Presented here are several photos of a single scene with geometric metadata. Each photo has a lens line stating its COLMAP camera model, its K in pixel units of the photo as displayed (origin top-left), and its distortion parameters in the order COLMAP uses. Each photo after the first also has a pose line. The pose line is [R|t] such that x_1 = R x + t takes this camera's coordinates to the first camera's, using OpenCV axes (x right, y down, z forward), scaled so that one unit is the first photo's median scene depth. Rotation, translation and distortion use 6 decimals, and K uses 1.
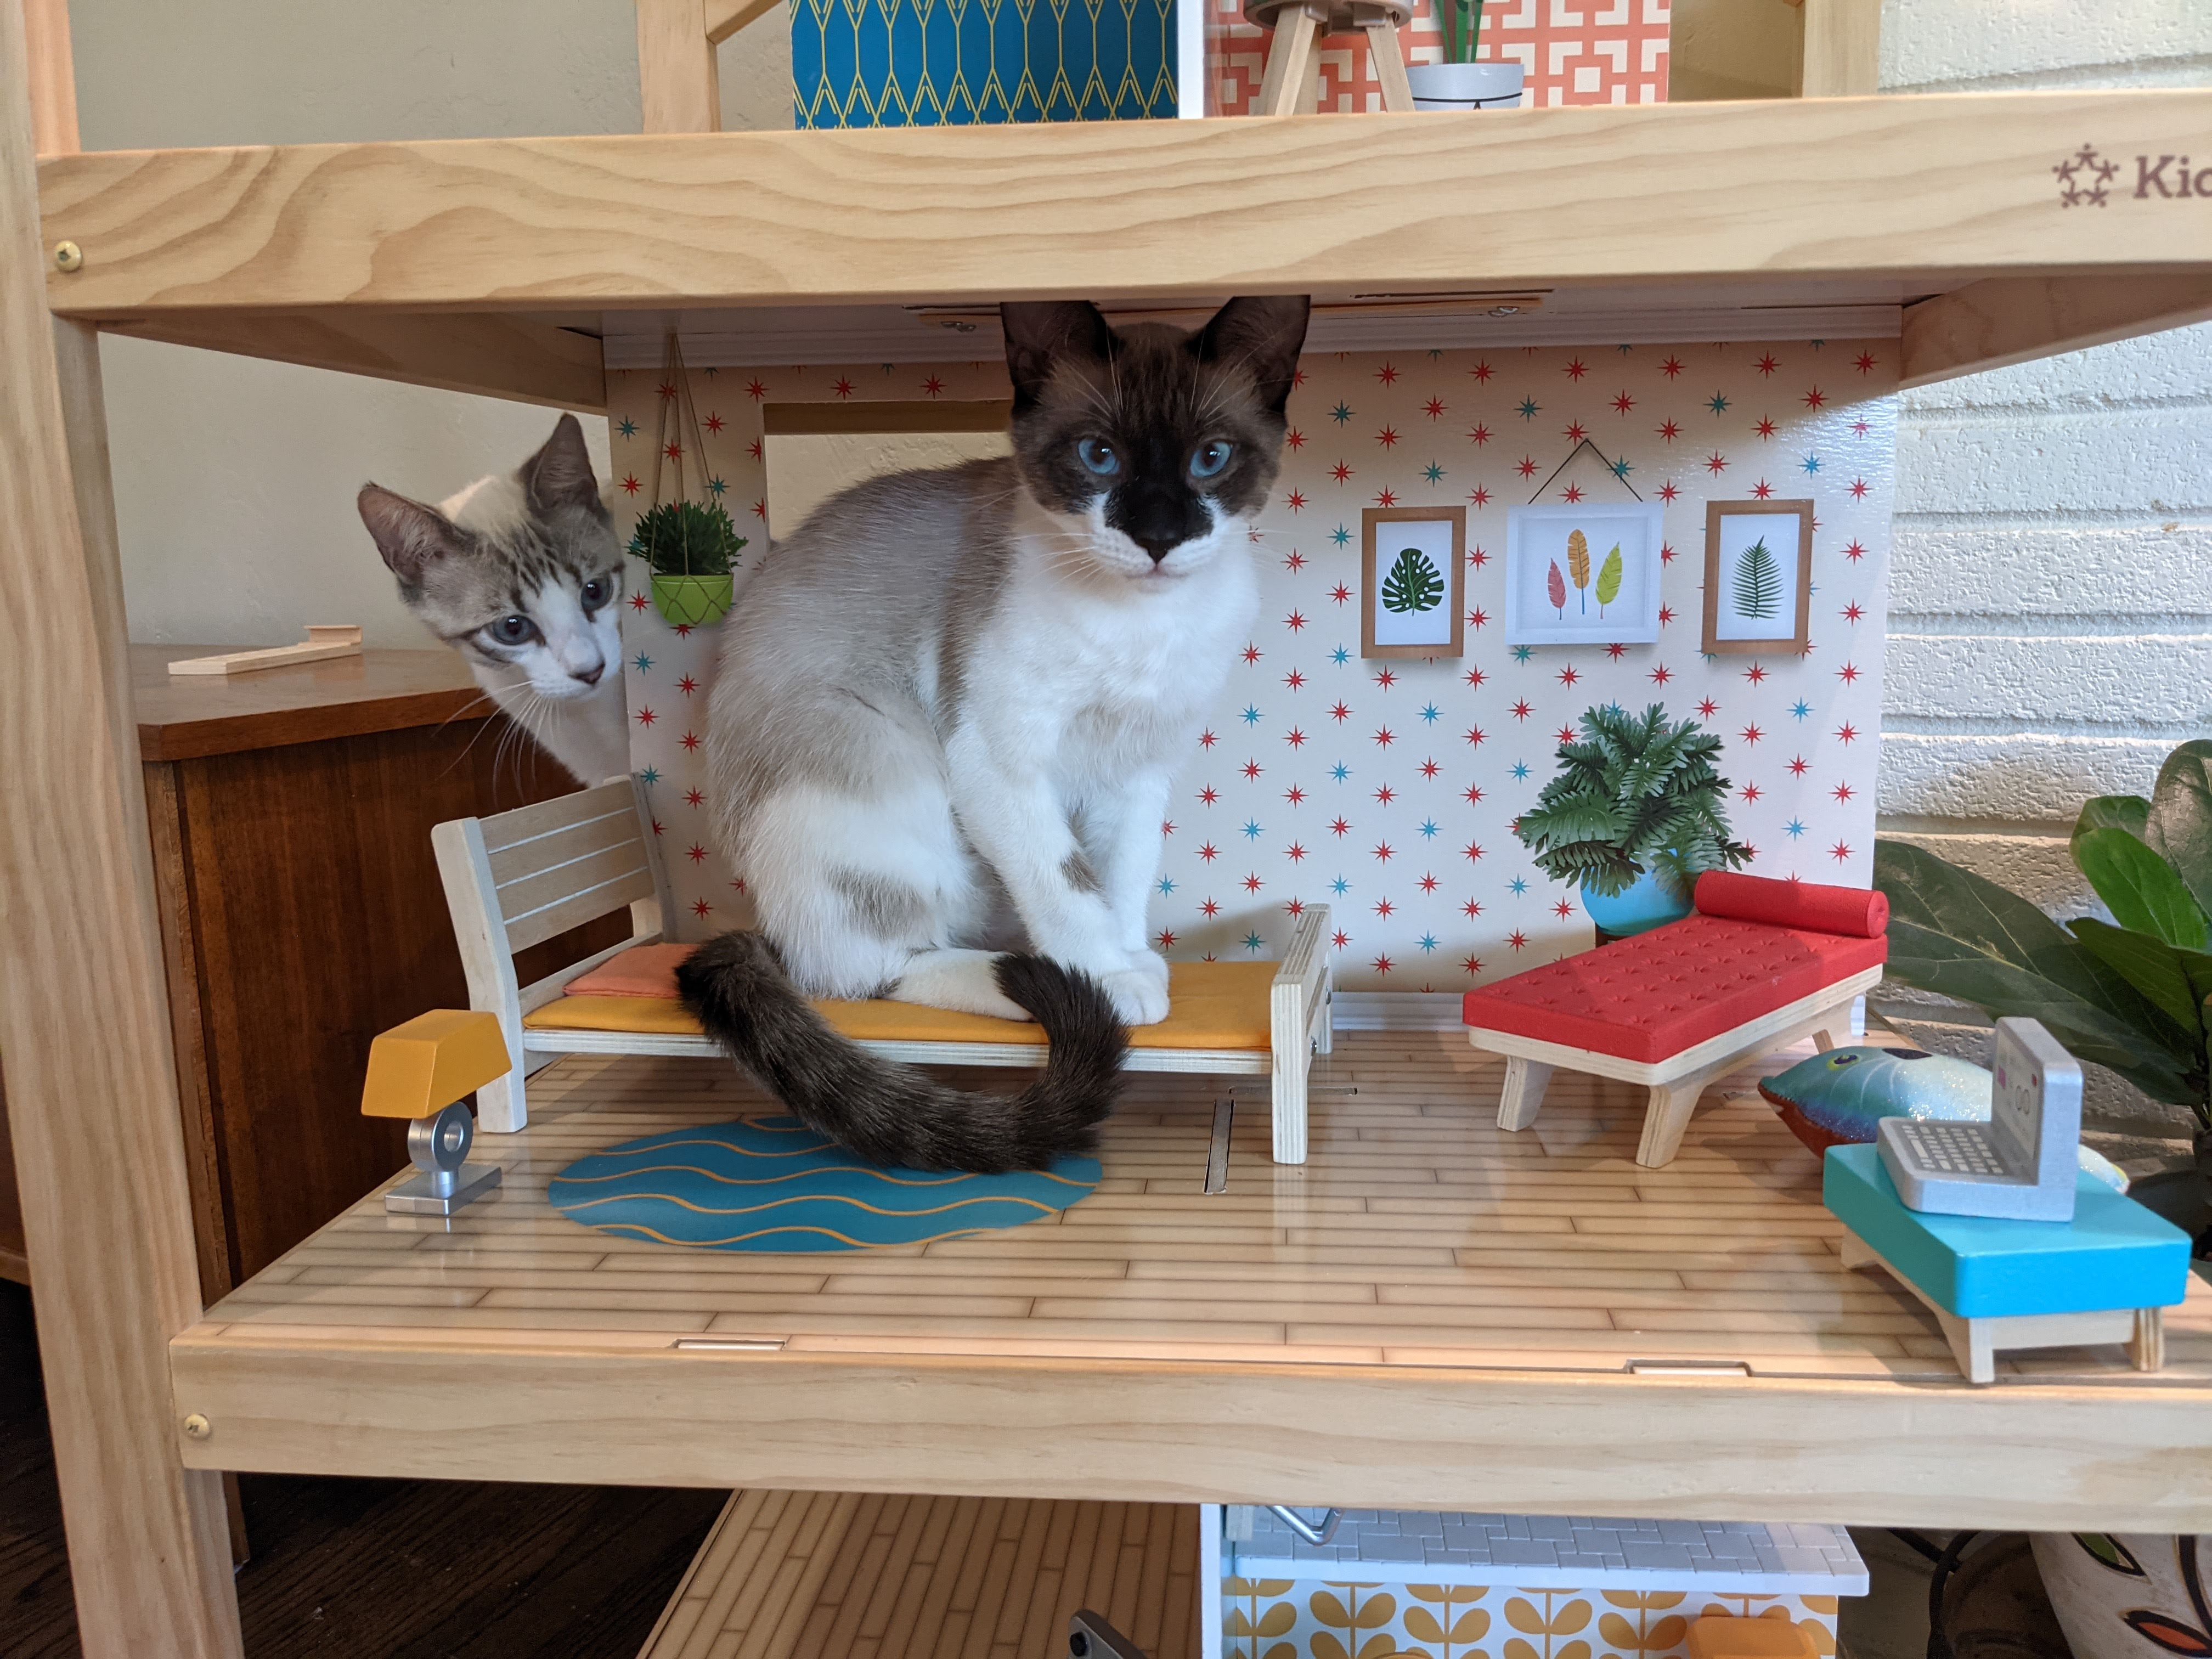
lens RADIAL K [[1688.6, 0, 1115.0], [0, 1688.6, 816.9], [0, 0, 1]] dist [0.021162, -0.051127]
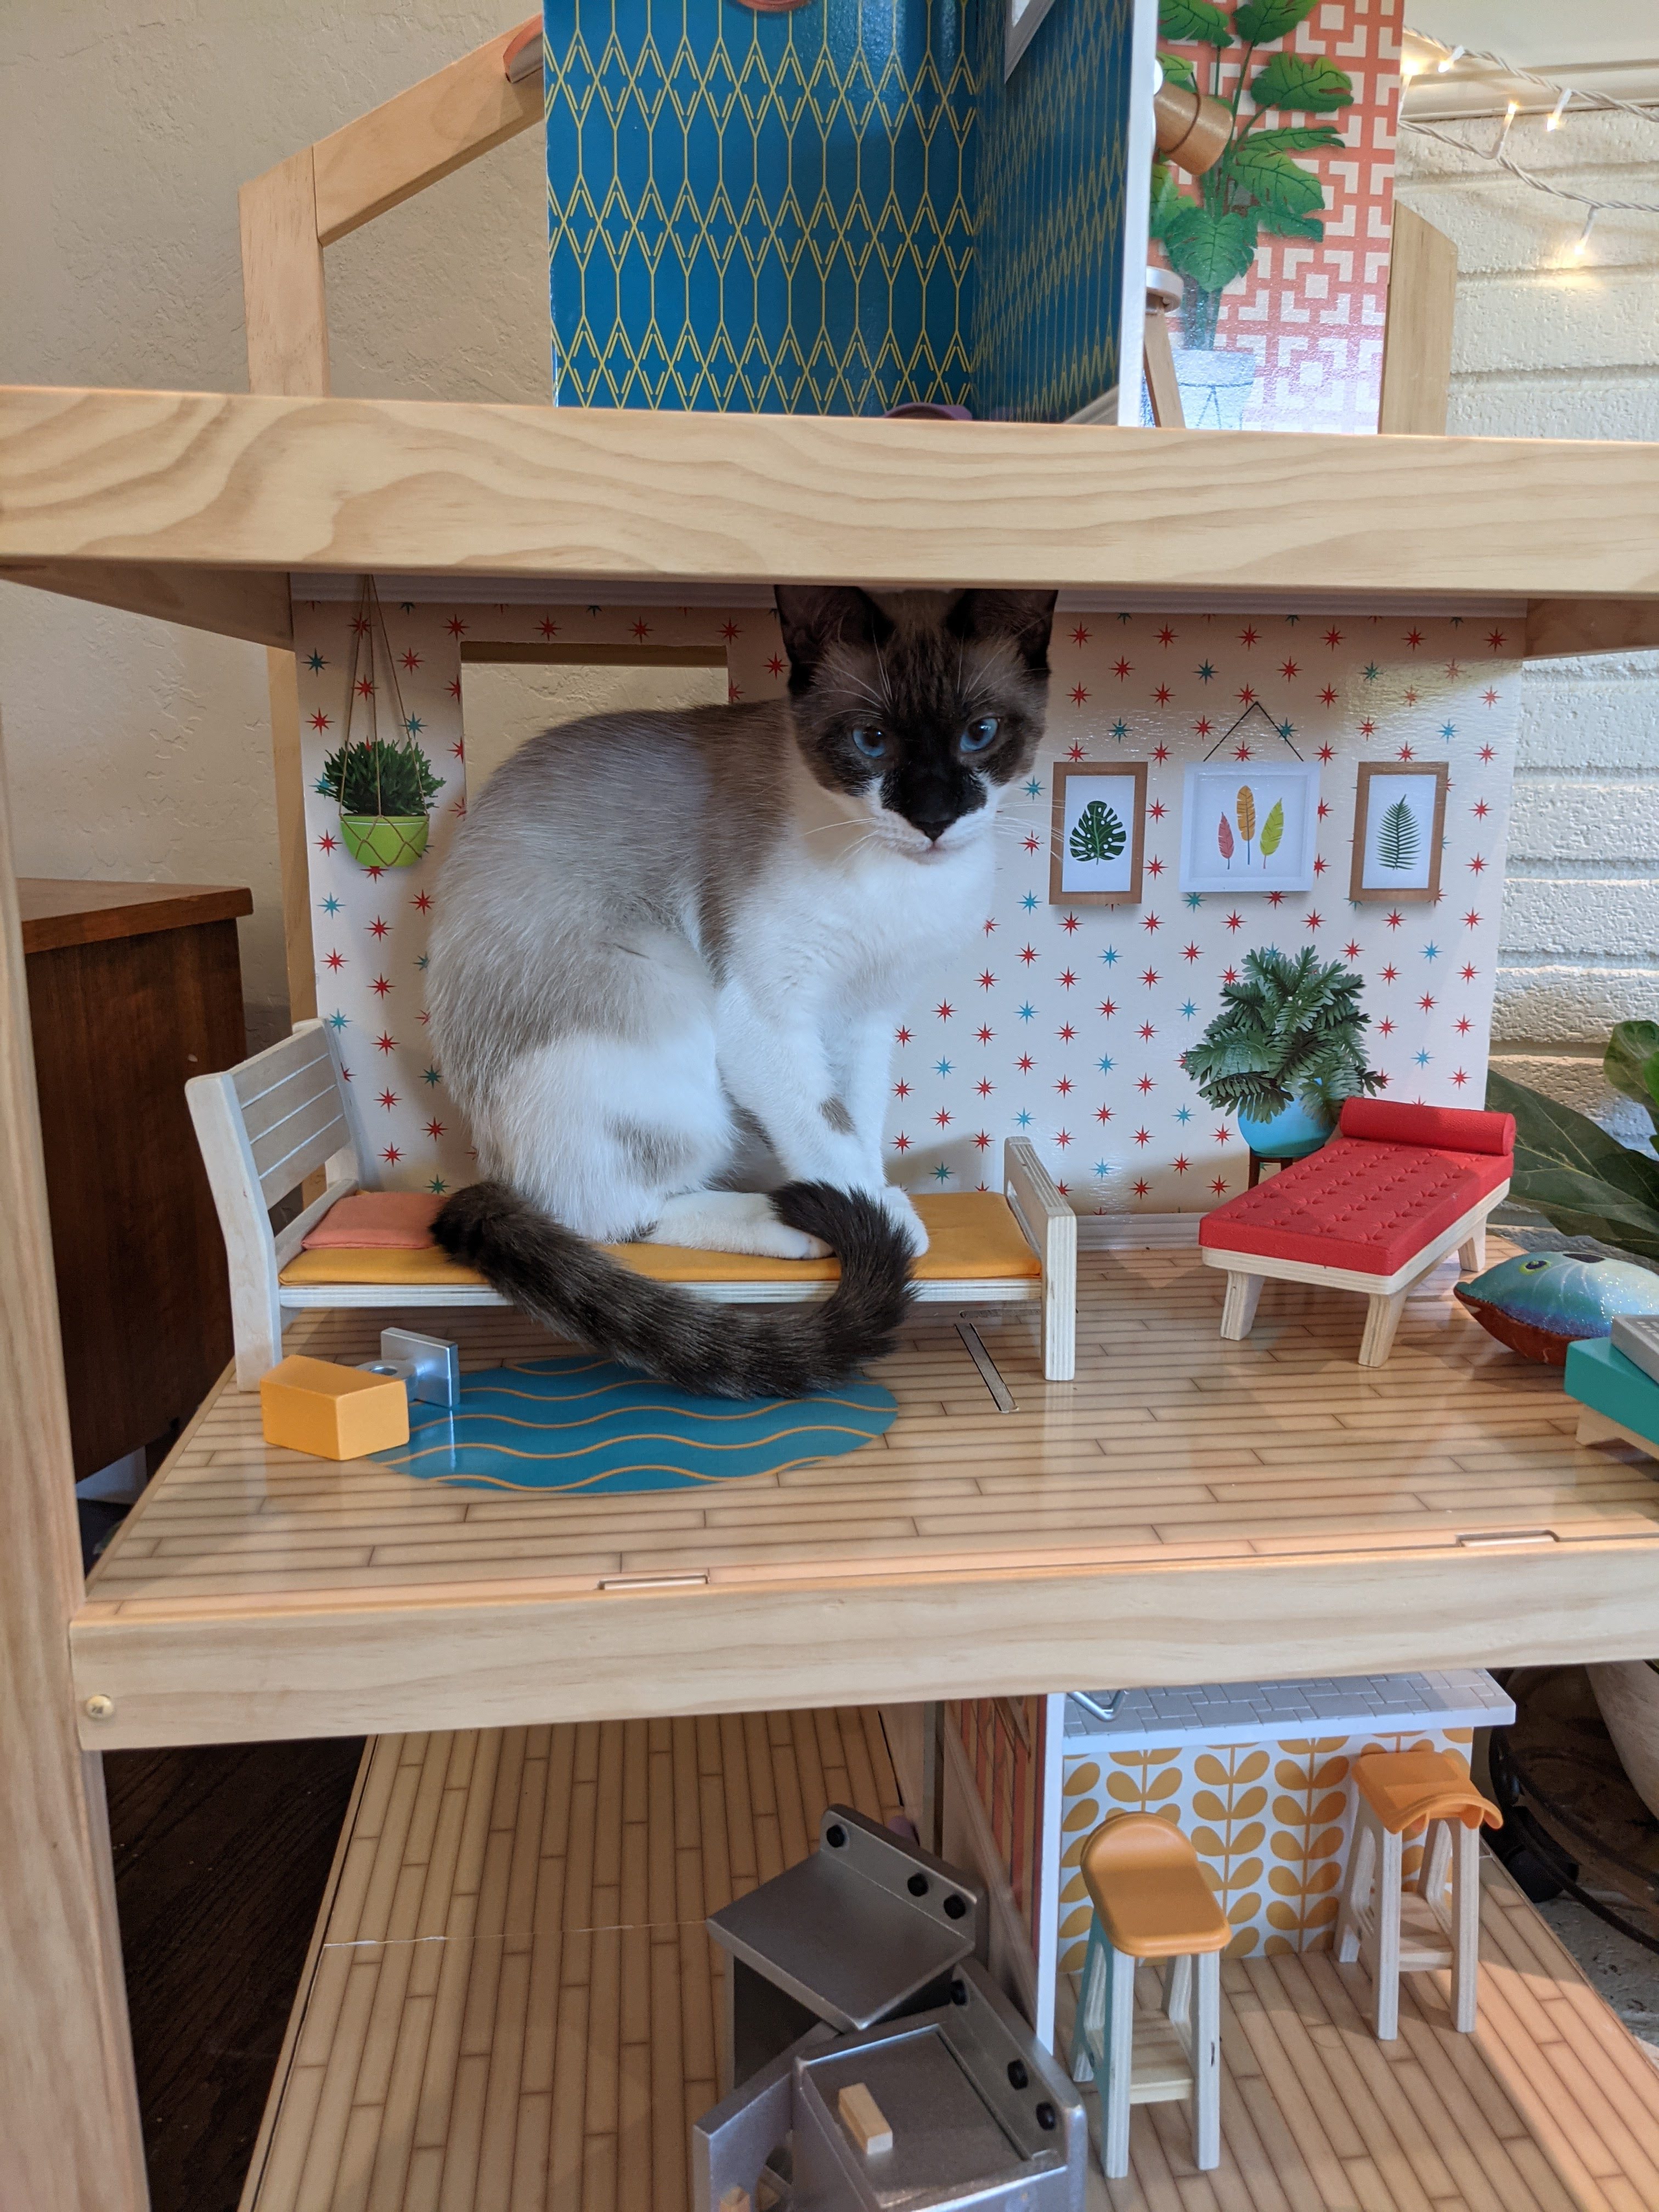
lens RADIAL K [[1688.6, 0, 836.6], [0, 1688.6, 1121.3], [0, 0, 1]] dist [0.021162, -0.051127]
pose [[0.980158, -0.023185, 0.196857, -0.226927], [0.012518, 0.998393, 0.055261, -0.020710], [-0.197822, -0.051701, 0.978874, -0.022011]]
